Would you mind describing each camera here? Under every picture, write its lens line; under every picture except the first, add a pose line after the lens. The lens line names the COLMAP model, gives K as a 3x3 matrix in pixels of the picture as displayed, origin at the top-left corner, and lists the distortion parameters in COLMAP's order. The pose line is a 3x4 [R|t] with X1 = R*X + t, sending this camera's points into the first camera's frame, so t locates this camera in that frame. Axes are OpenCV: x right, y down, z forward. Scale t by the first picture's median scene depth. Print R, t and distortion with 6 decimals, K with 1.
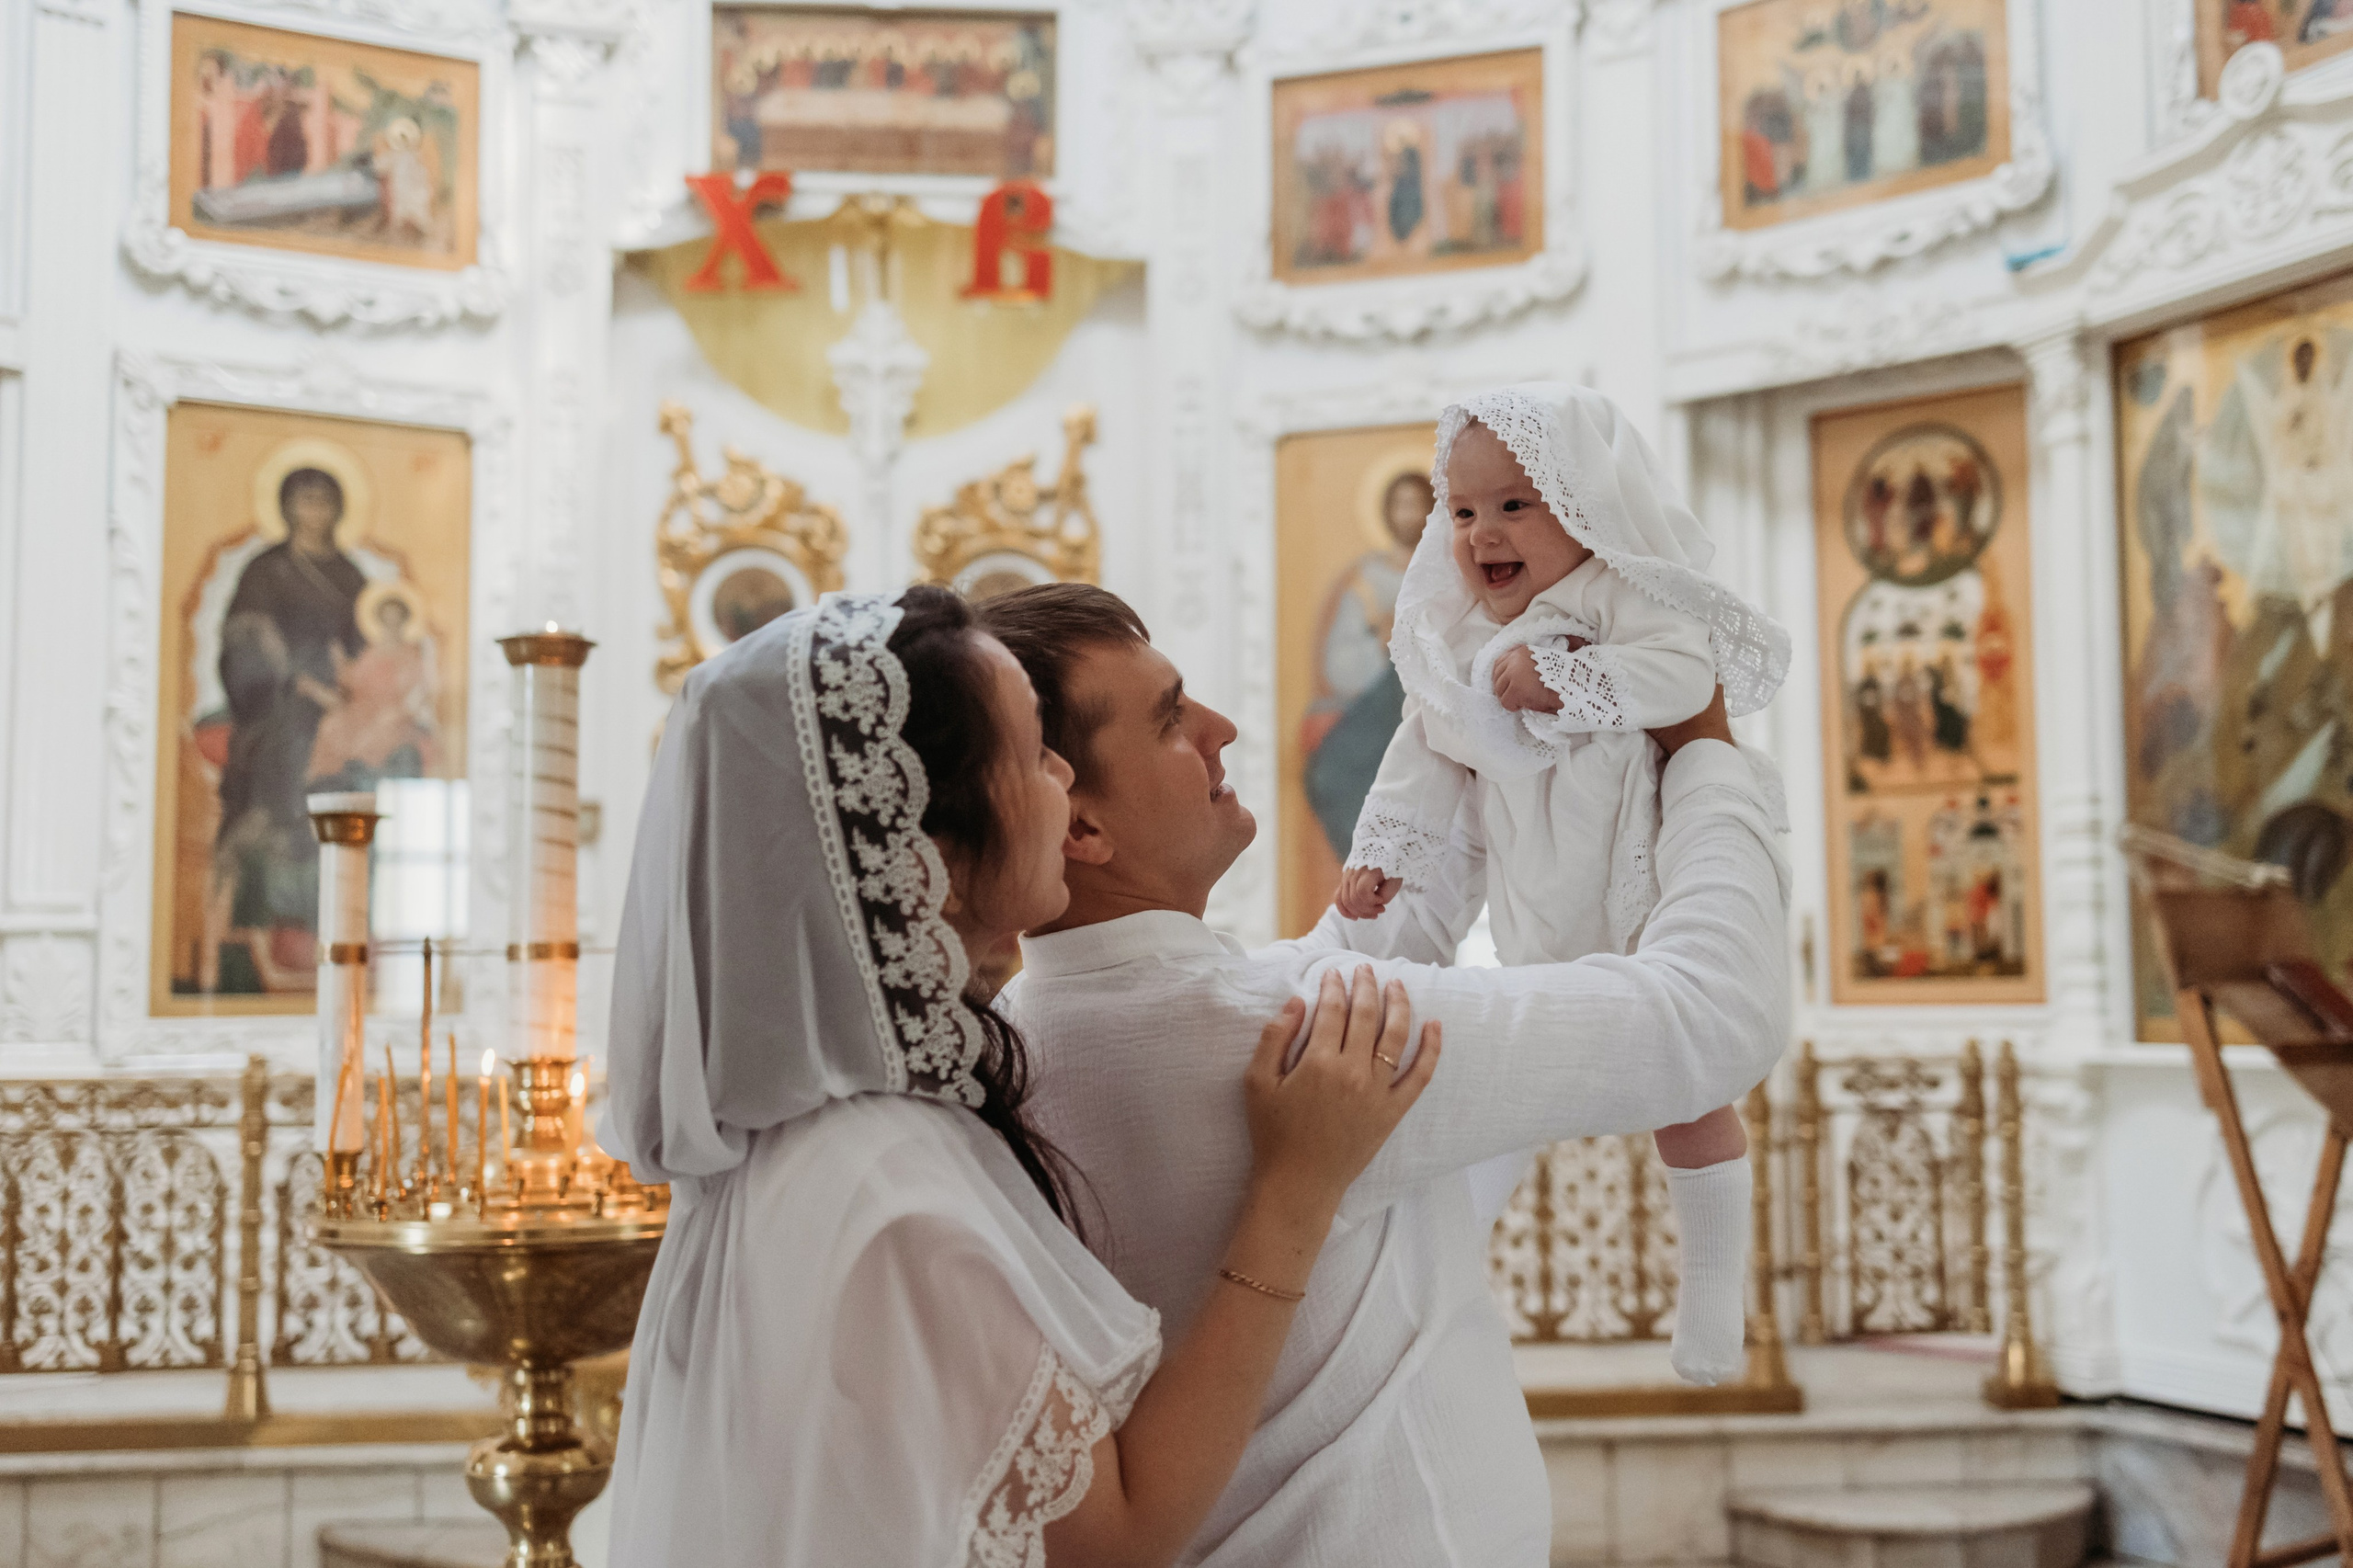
lens RADIAL K [[3900.0, 0, 1175.8], [0, 3900.0, 700.4], [0, 0, 1]] dist [0.069938, 0.019628]
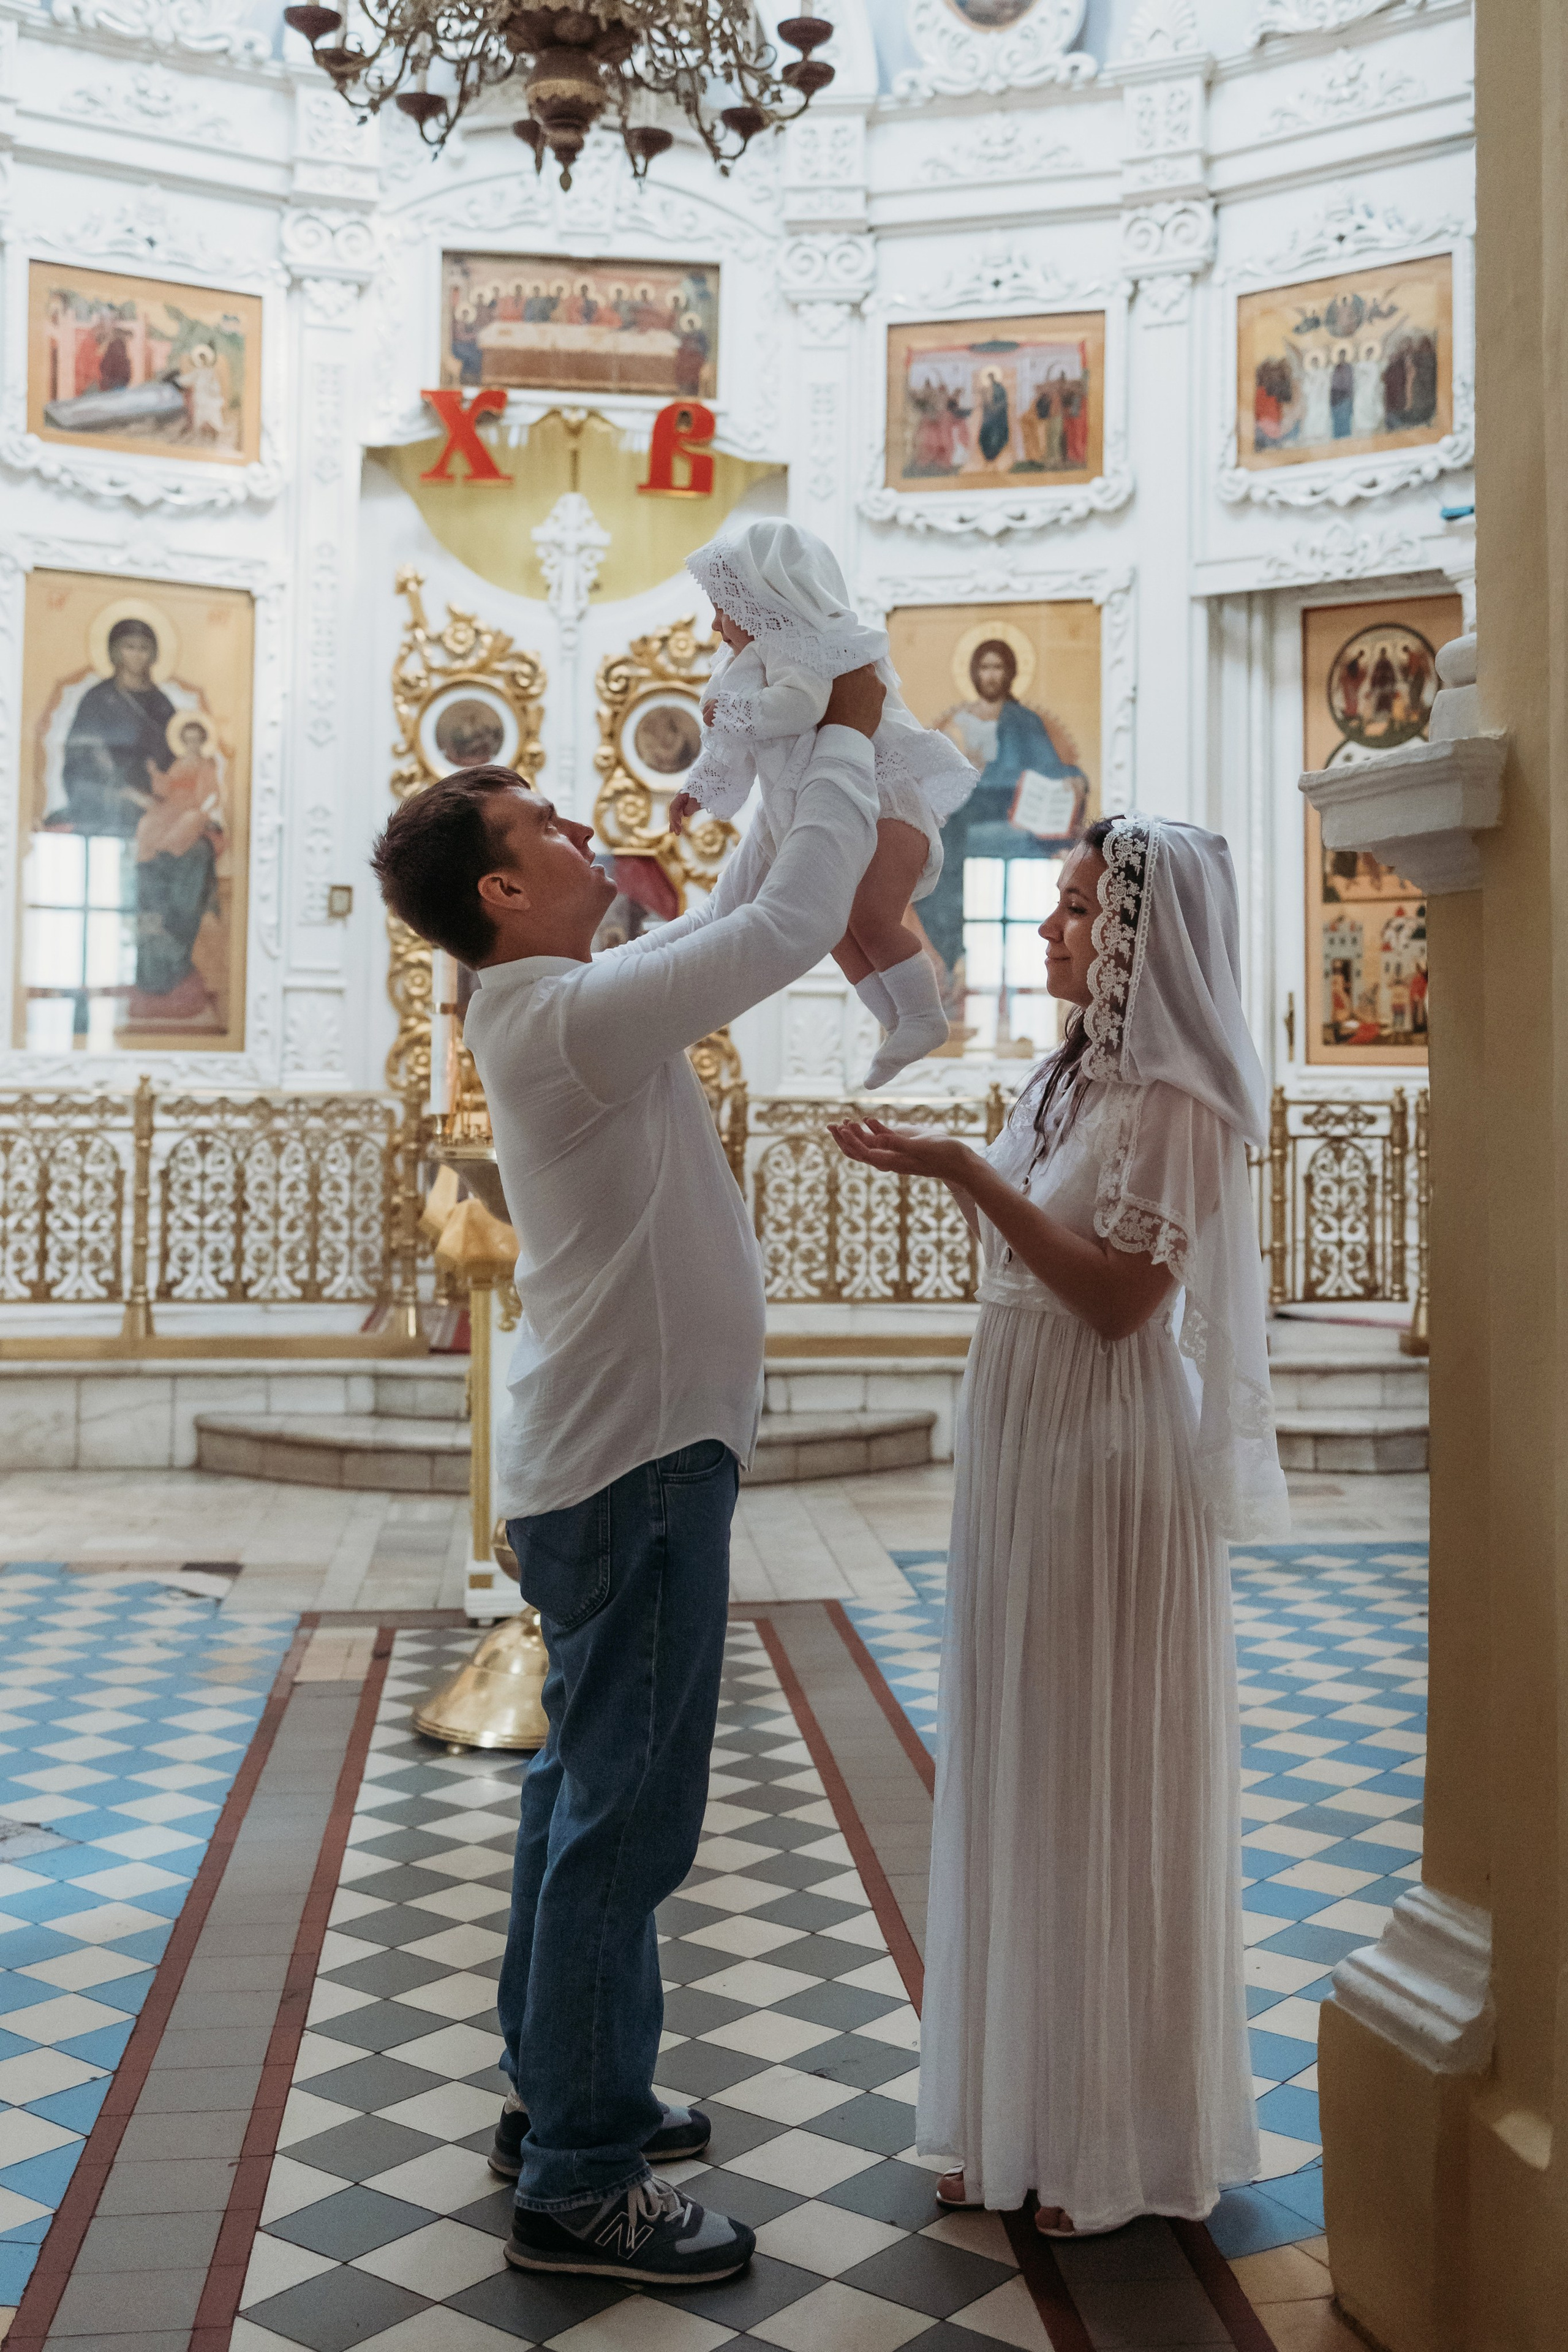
lens RADIAL K [[3898.4, 0, 703.5], [0, 3898.4, 867.1], [0, 0, 1]] dist [0.069938, 0.019628]
pose [[0.999806, 0.018642, -0.006347, -0.025345], [-0.018444, 0.999382, 0.029922, -0.020990], [0.006901, -0.029799, 0.999532, -0.282266]]
